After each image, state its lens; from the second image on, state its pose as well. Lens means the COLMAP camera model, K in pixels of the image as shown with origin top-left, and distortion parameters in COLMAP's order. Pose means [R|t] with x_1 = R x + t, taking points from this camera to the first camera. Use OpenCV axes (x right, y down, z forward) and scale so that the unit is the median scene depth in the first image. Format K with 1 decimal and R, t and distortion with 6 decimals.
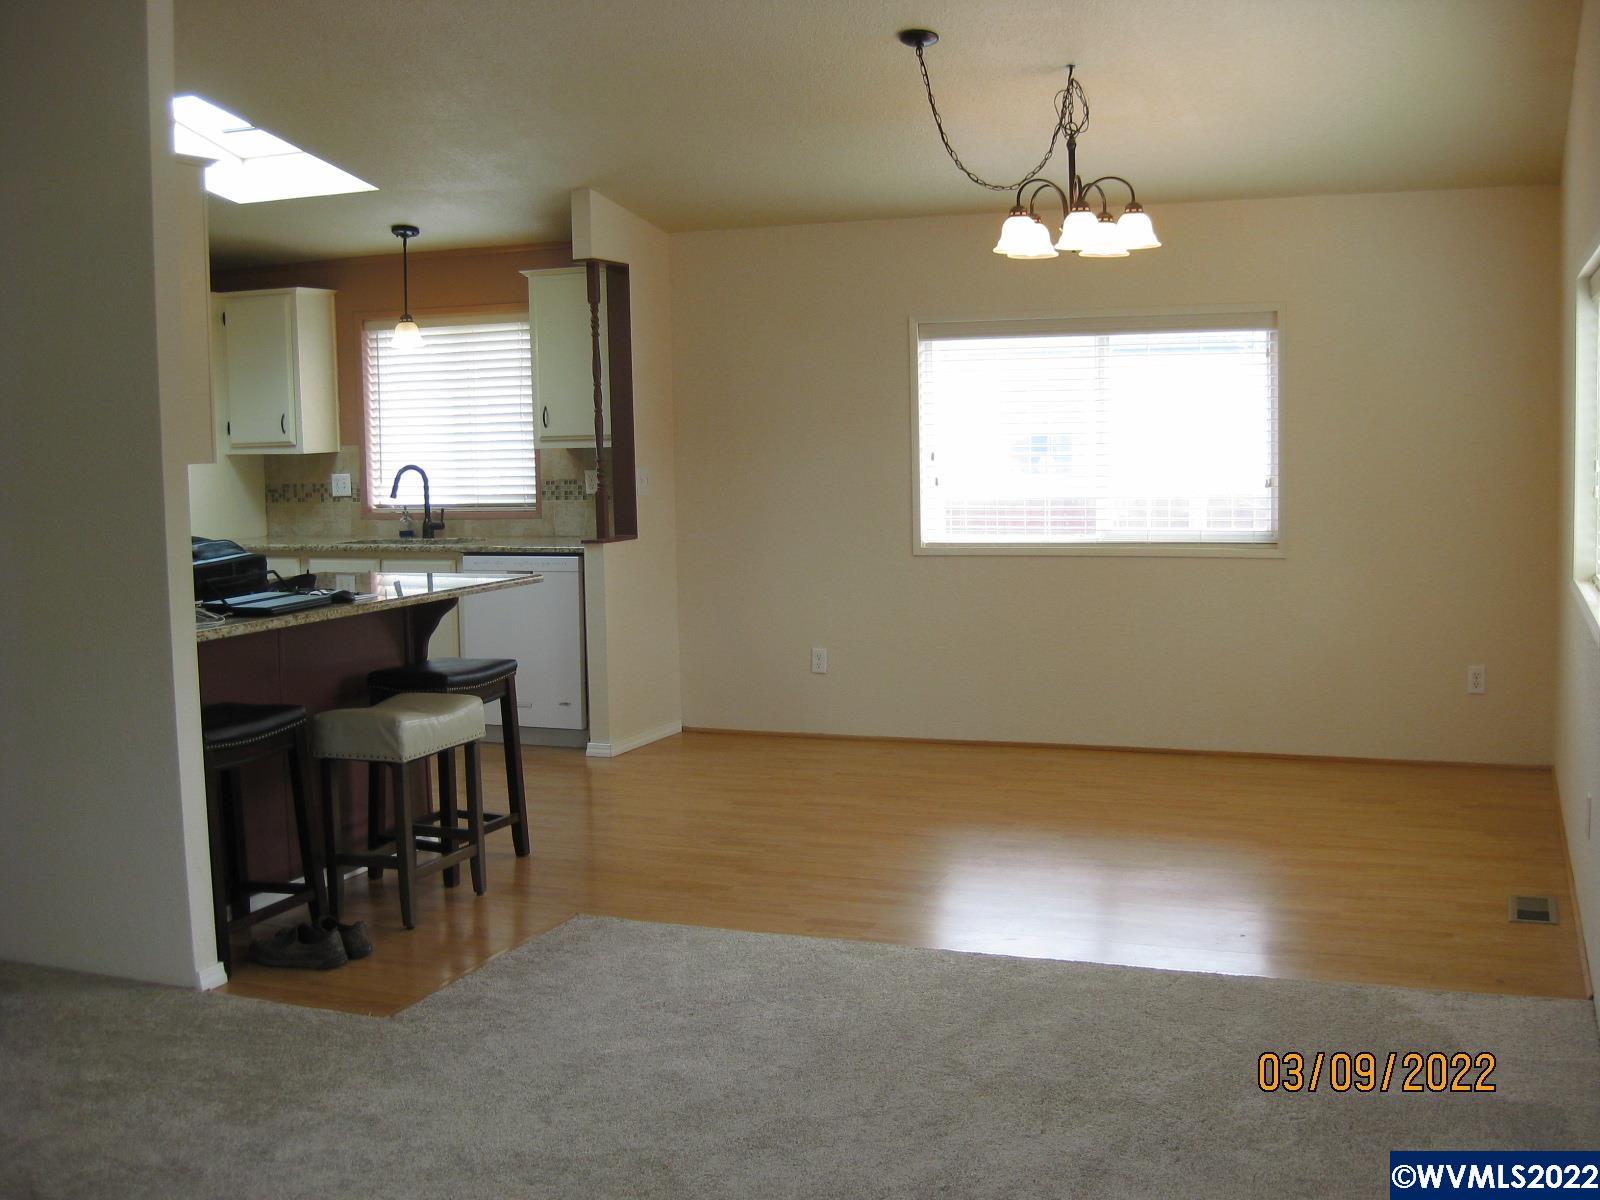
lens RADIAL K [[1758.6, 0, 803.0], [0, 1758.6, 605.2], [0, 0, 1]] dist [-0.140374, 0.000000]
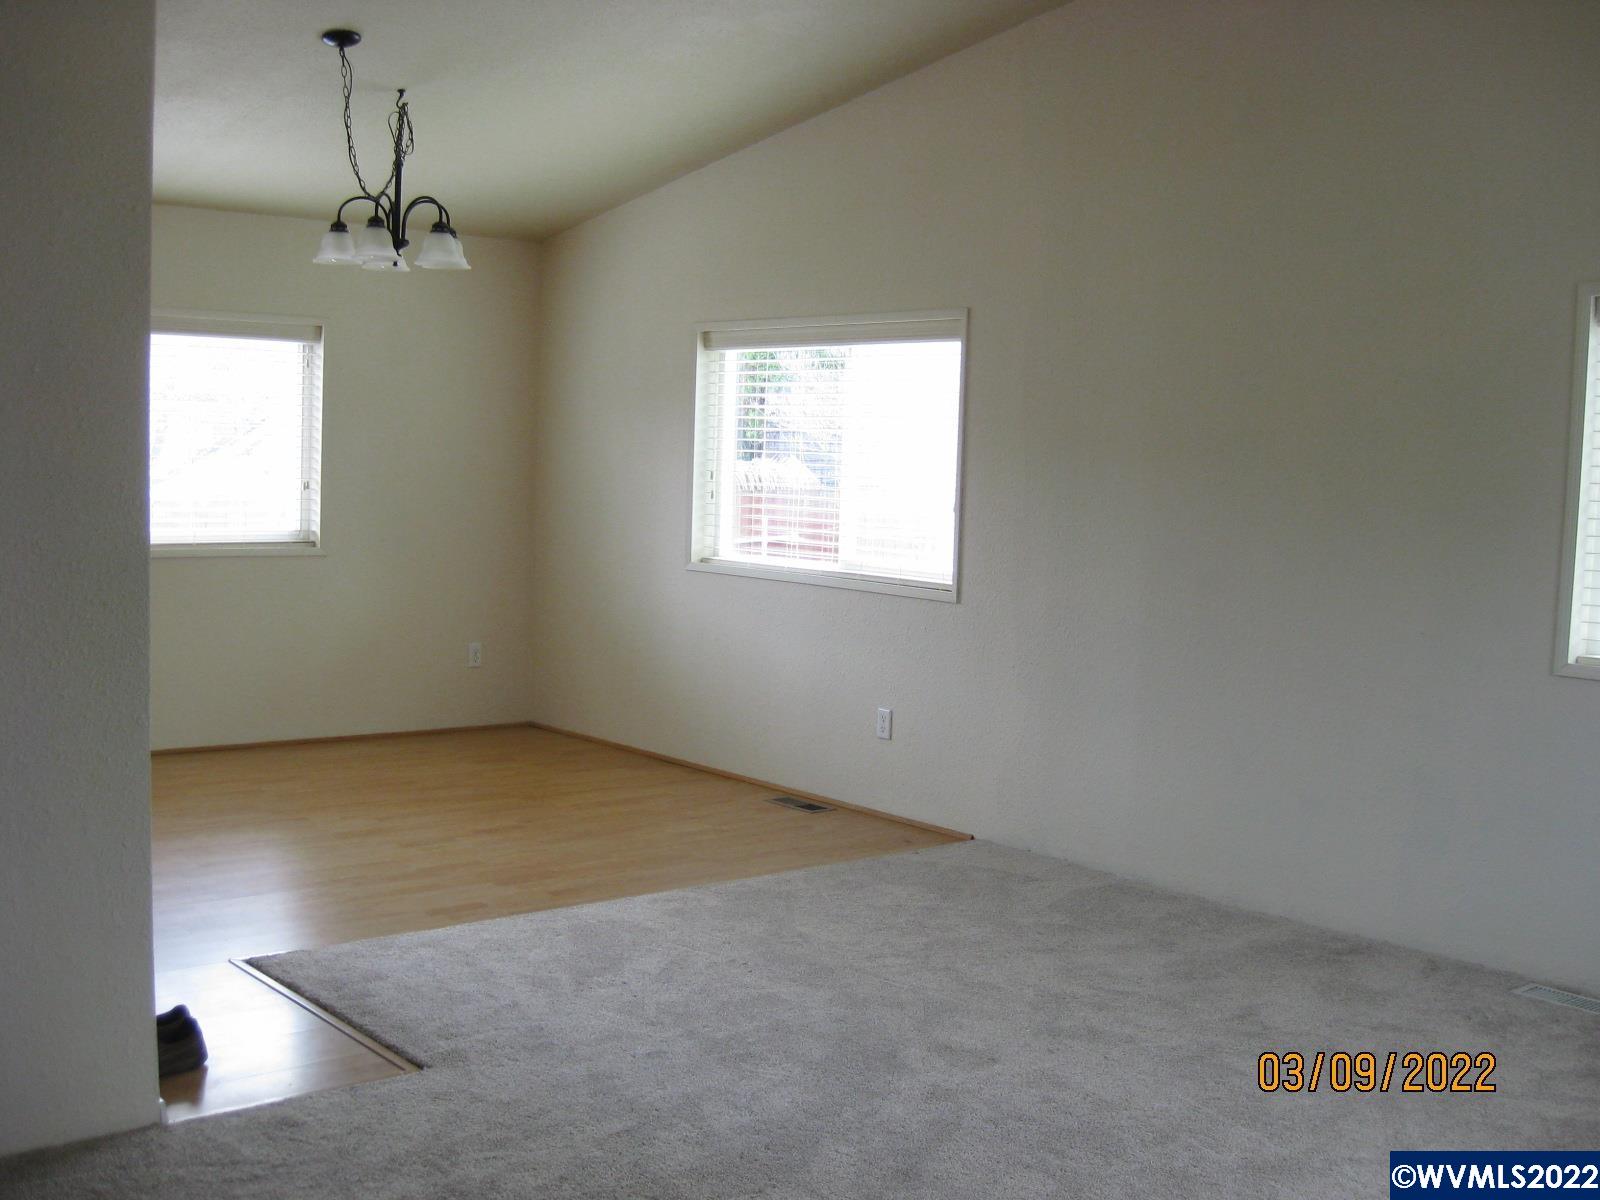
lens RADIAL K [[1758.6, 0, 795.5], [0, 1758.6, 600.2], [0, 0, 1]] dist [-0.140374, 0.000000]
pose [[0.467290, -0.036941, 0.883332, -0.679222], [0.045886, 0.998793, 0.017496, -0.006116], [-0.882913, 0.032357, 0.468421, 0.299189]]
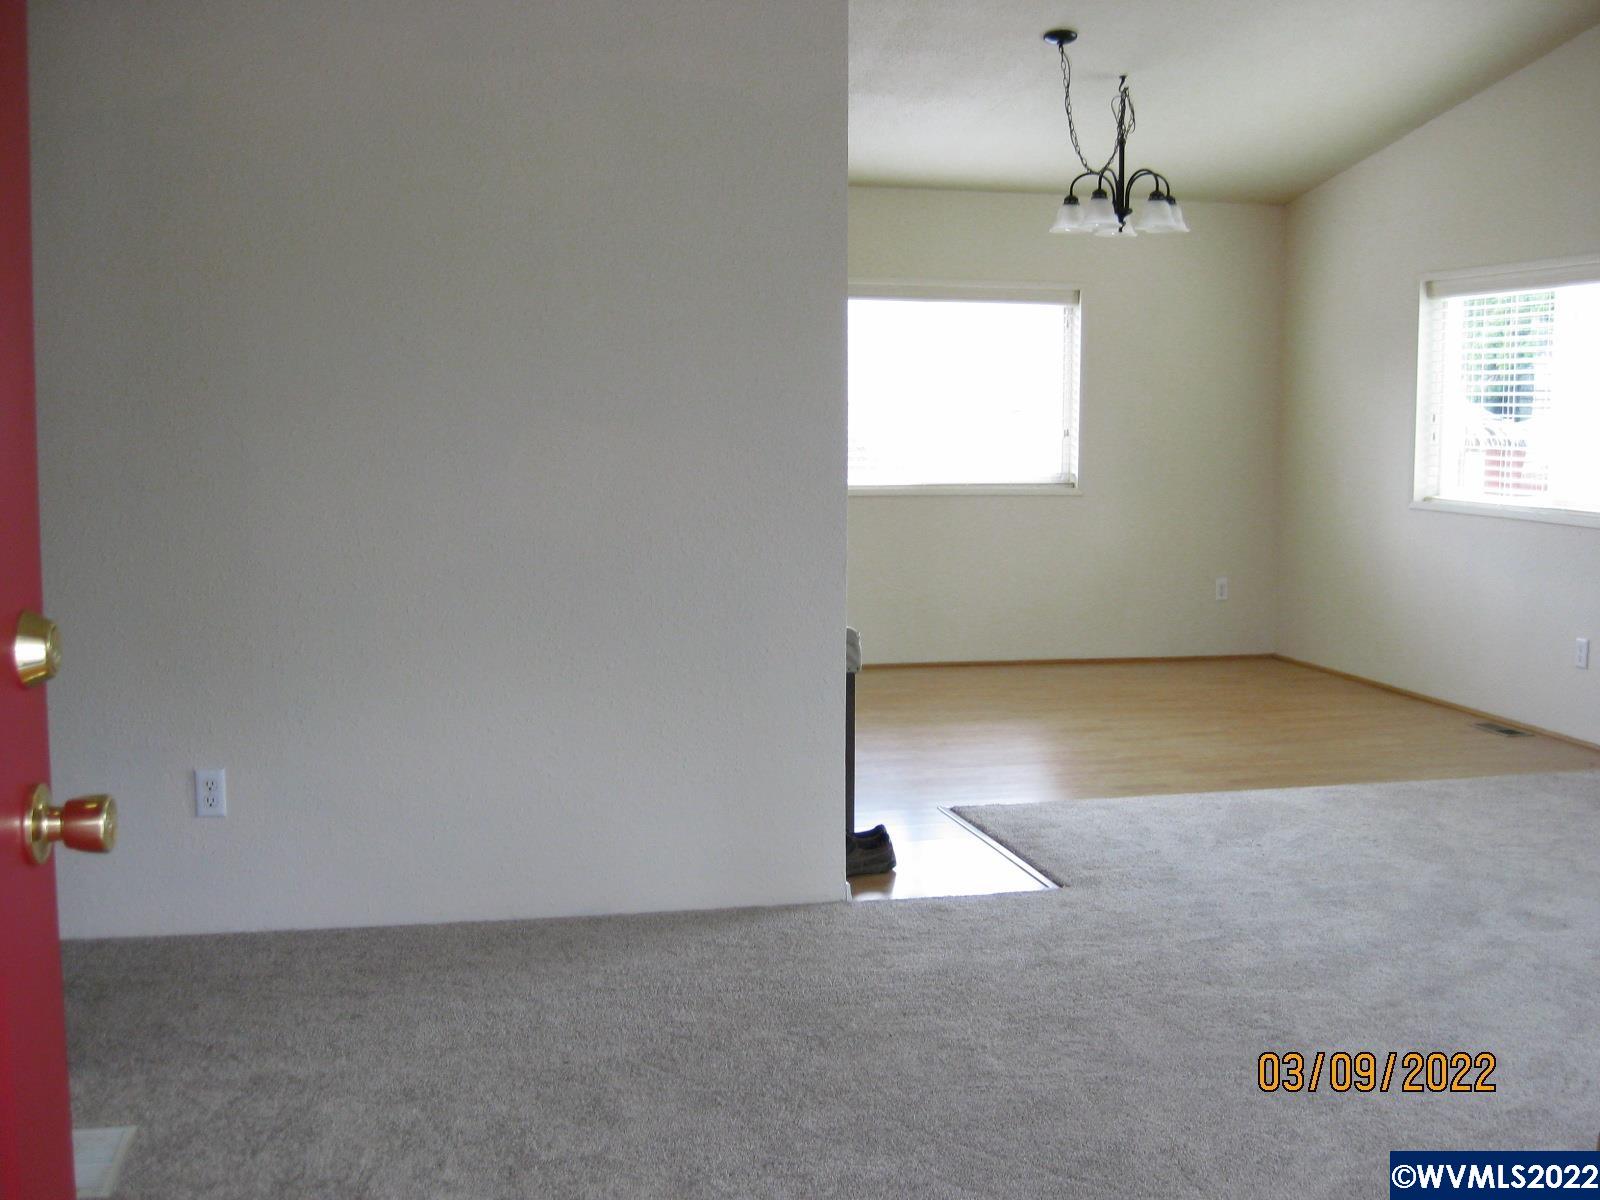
lens RADIAL K [[1758.6, 0, 804.5], [0, 1758.6, 592.8], [0, 0, 1]] dist [-0.140374, 0.000000]
pose [[0.820840, -0.030133, 0.570363, -0.724806], [0.031599, 0.999474, 0.007328, 0.031937], [-0.570283, 0.012008, 0.821360, 0.141306]]
